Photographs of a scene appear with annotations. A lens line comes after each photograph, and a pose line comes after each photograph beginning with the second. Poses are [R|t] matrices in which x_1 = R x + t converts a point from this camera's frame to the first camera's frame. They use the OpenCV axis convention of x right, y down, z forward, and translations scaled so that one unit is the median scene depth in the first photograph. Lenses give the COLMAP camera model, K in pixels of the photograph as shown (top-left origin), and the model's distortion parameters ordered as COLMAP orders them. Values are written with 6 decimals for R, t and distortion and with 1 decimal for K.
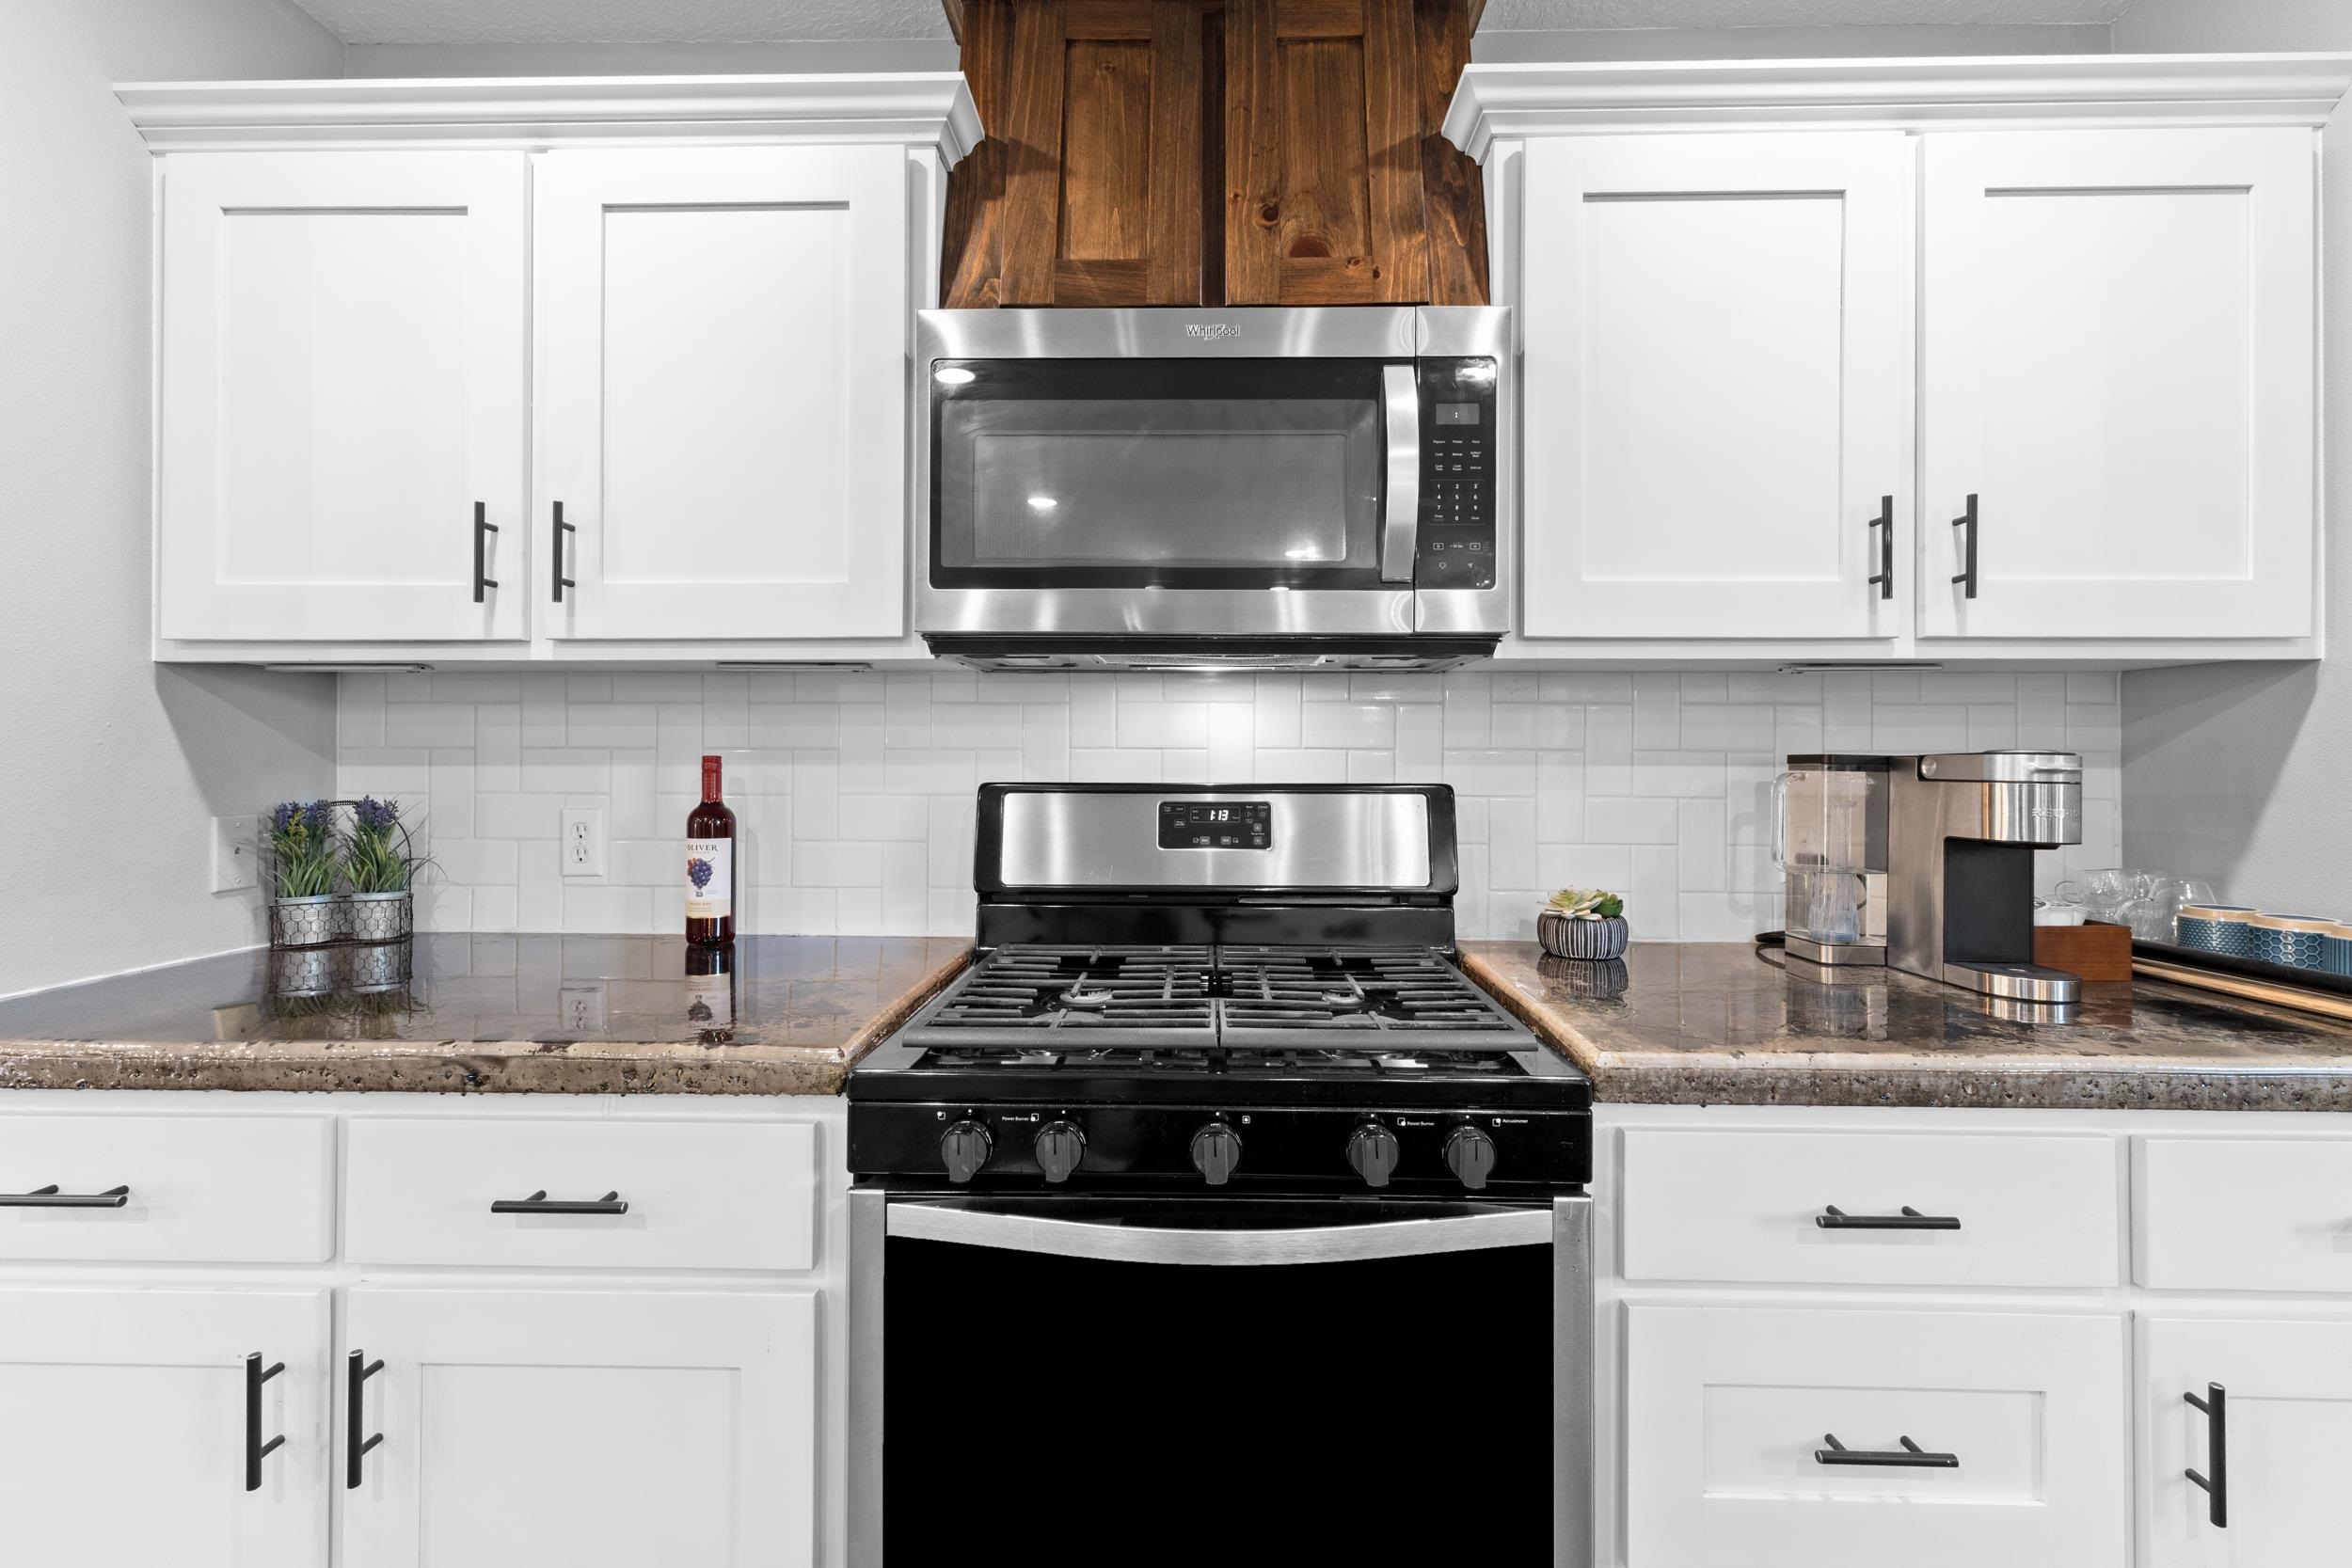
lens RADIAL K [[993.0, 0, 1181.0], [0, 993.0, 774.4], [0, 0, 1]] dist [0.003284, 0.000054]
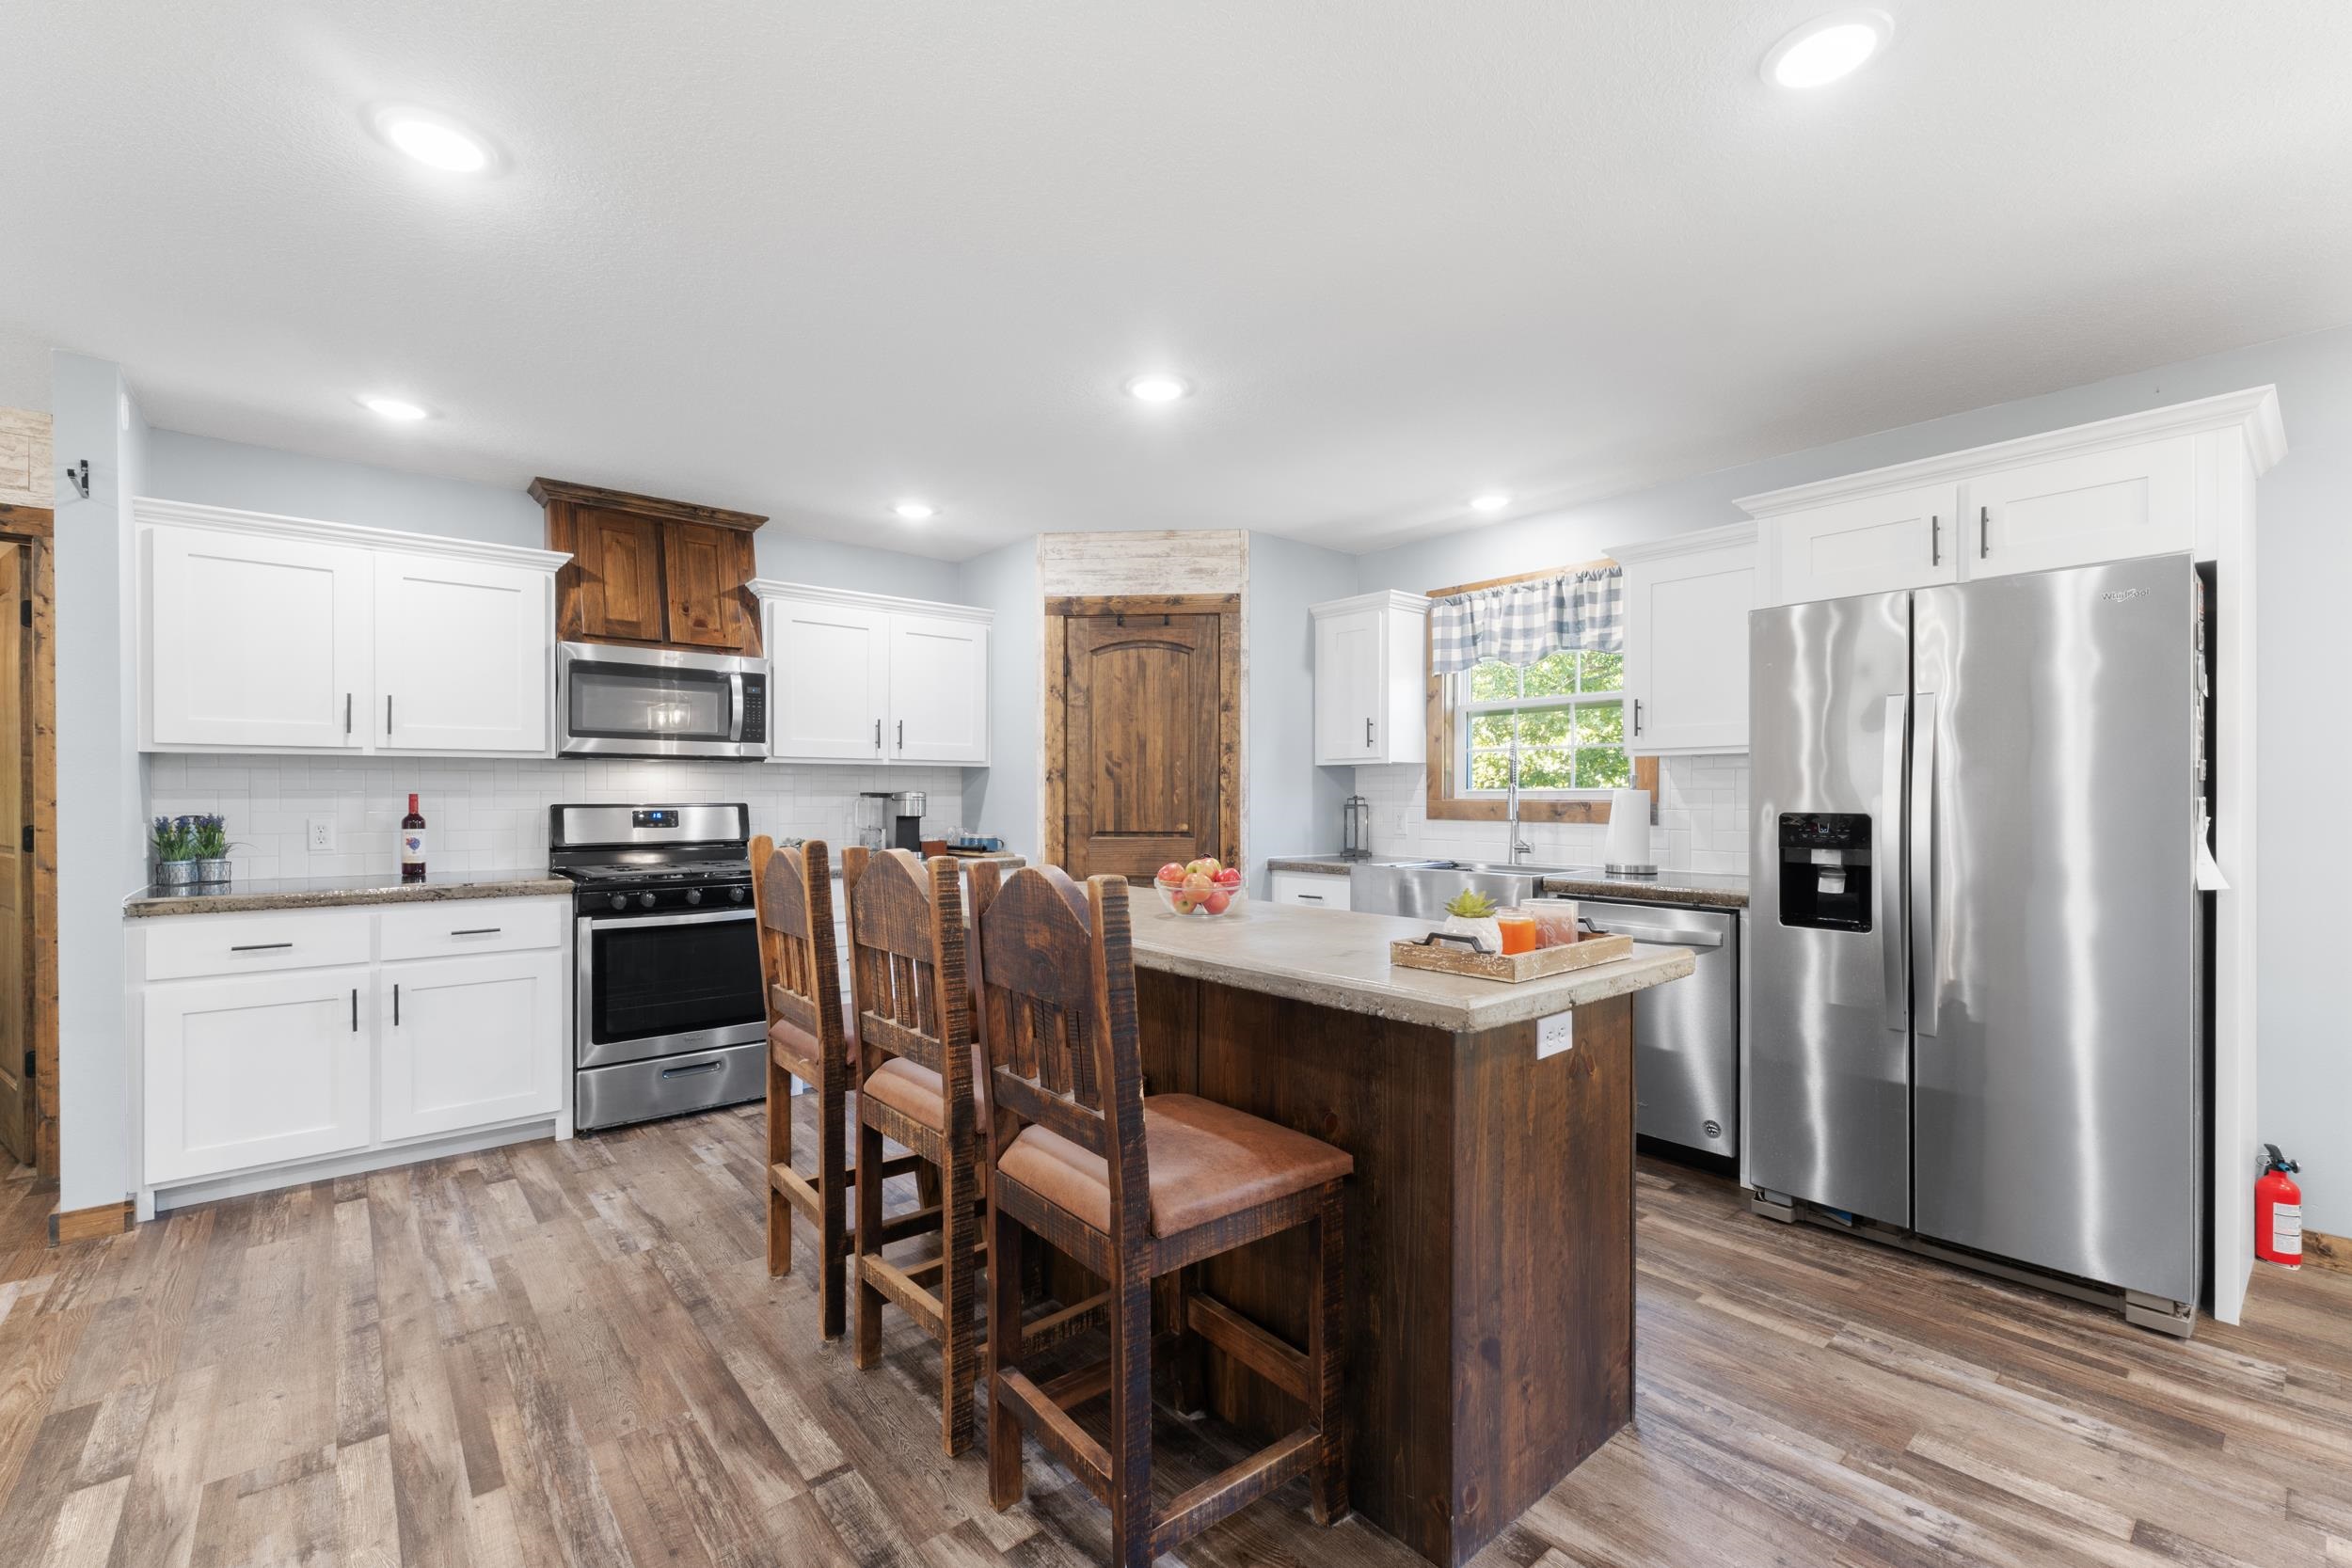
lens RADIAL K [[993.0, 0, 1181.0], [0, 993.0, 774.4], [0, 0, 1]] dist [0.003284, 0.000054]
pose [[0.749503, 0.010044, 0.661925, -0.740708], [0.012434, 0.999495, -0.029244, 0.029220], [-0.661884, 0.030149, 0.748999, -2.123067]]
